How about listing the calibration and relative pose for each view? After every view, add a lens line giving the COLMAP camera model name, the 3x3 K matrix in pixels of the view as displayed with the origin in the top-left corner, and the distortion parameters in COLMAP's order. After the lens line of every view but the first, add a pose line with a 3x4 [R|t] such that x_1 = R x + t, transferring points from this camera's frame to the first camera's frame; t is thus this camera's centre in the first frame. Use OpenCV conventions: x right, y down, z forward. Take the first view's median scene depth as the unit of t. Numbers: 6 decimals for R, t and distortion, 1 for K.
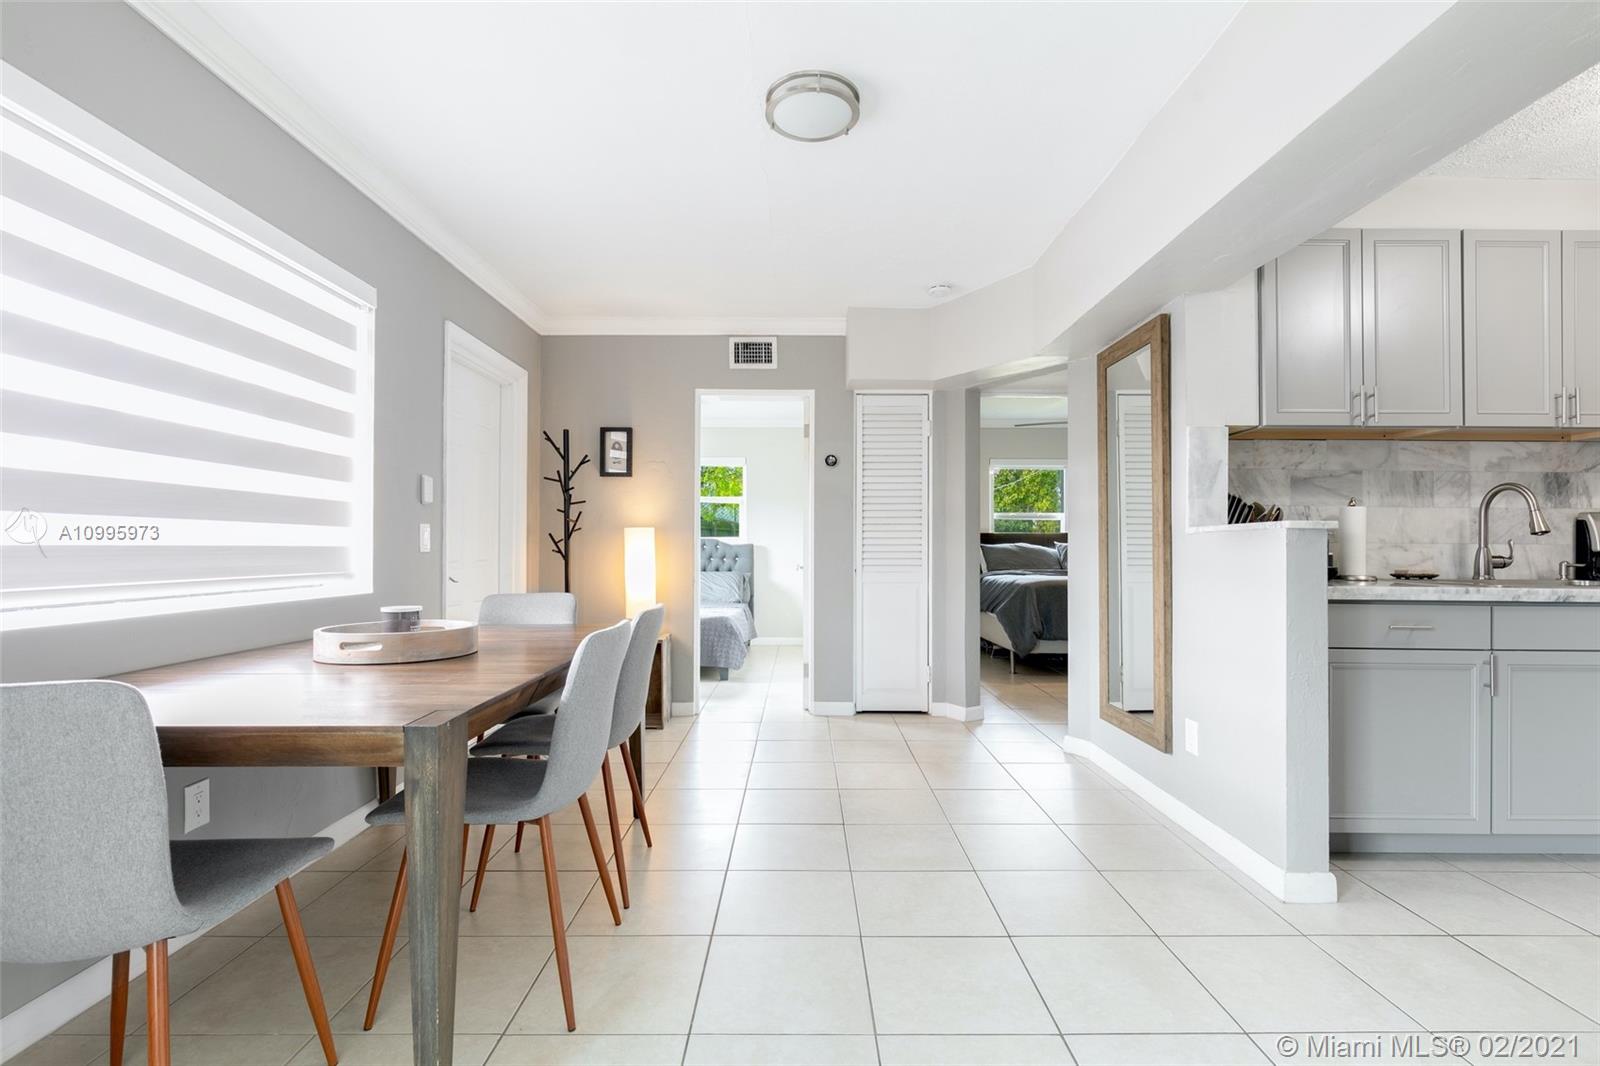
lens RADIAL K [[734.8, 0, 807.4], [0, 734.8, 537.9], [0, 0, 1]] dist [-0.001838, 0.000117]
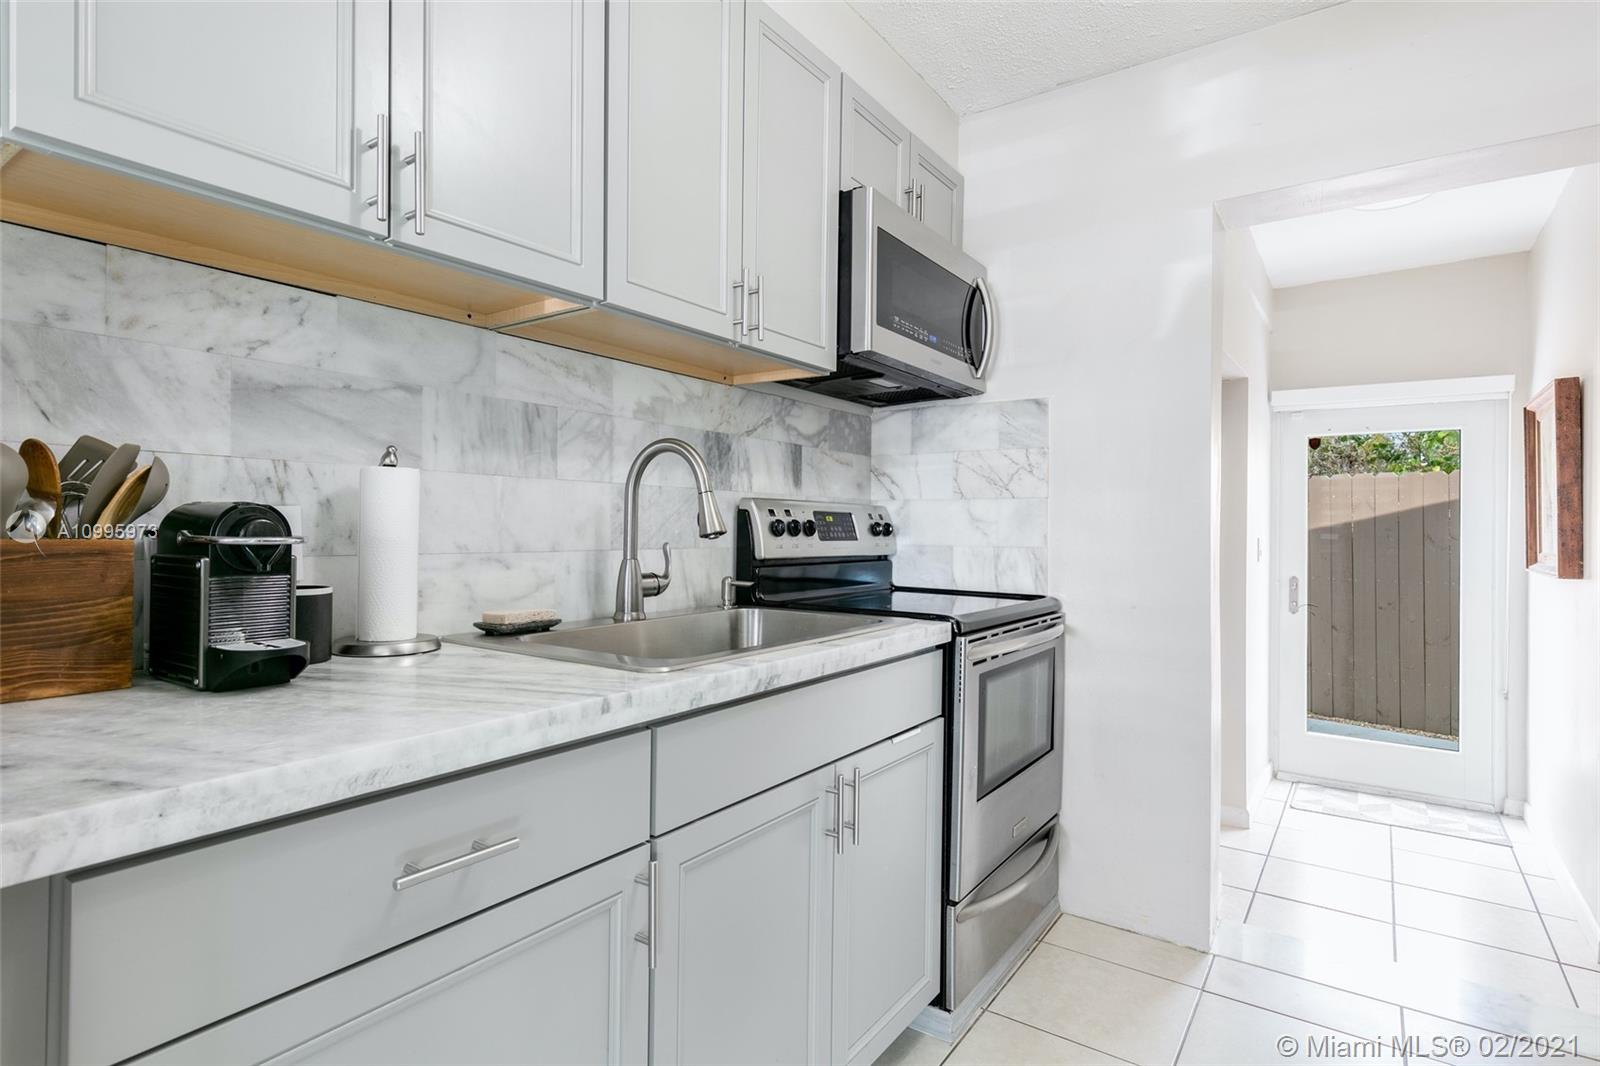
lens RADIAL K [[822.9, 0, 801.1], [0, 822.9, 522.4], [0, 0, 1]] dist [-0.004729, 0.003619]
pose [[0.569781, 0.002197, 0.821794, 0.487274], [-0.014316, 0.999871, 0.007252, -0.018722], [-0.821672, -0.015897, 0.569739, 0.542602]]
